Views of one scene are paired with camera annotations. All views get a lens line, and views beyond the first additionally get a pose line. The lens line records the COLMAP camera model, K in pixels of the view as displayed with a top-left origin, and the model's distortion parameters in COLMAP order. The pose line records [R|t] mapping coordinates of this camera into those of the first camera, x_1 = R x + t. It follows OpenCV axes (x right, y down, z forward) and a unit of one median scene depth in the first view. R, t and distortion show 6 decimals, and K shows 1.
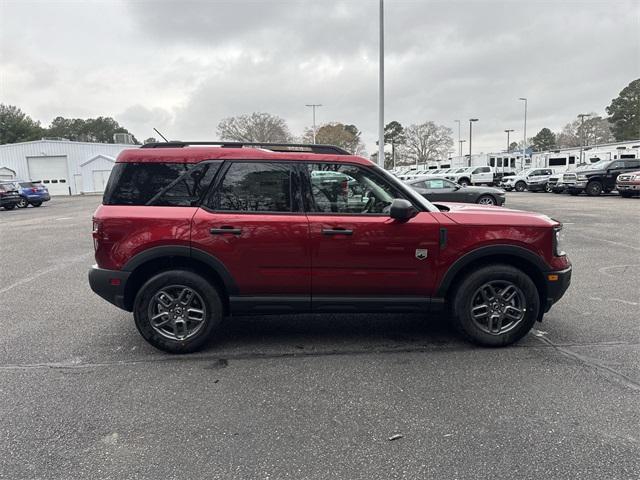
lens RADIAL K [[446.9, 0, 318.0], [0, 446.9, 243.8], [0, 0, 1]] dist [0.047096, -0.051050]
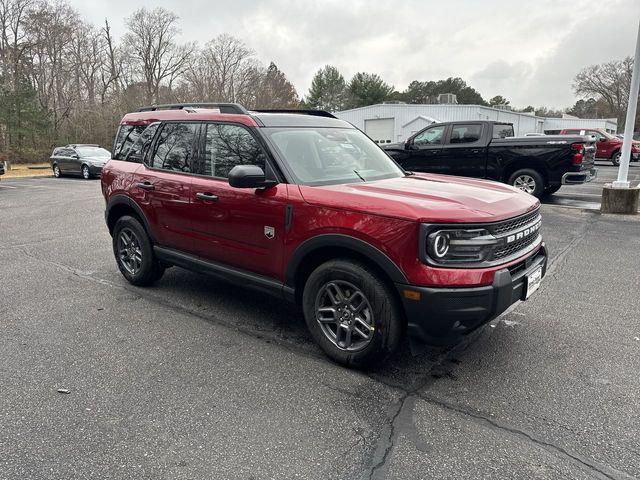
lens RADIAL K [[446.9, 0, 318.0], [0, 446.9, 243.8], [0, 0, 1]] dist [0.047096, -0.051050]
pose [[0.758808, 0.155894, -0.632382, 0.827672], [-0.101298, 0.987365, 0.121855, -0.067385], [0.643389, -0.028406, 0.765012, 0.395247]]
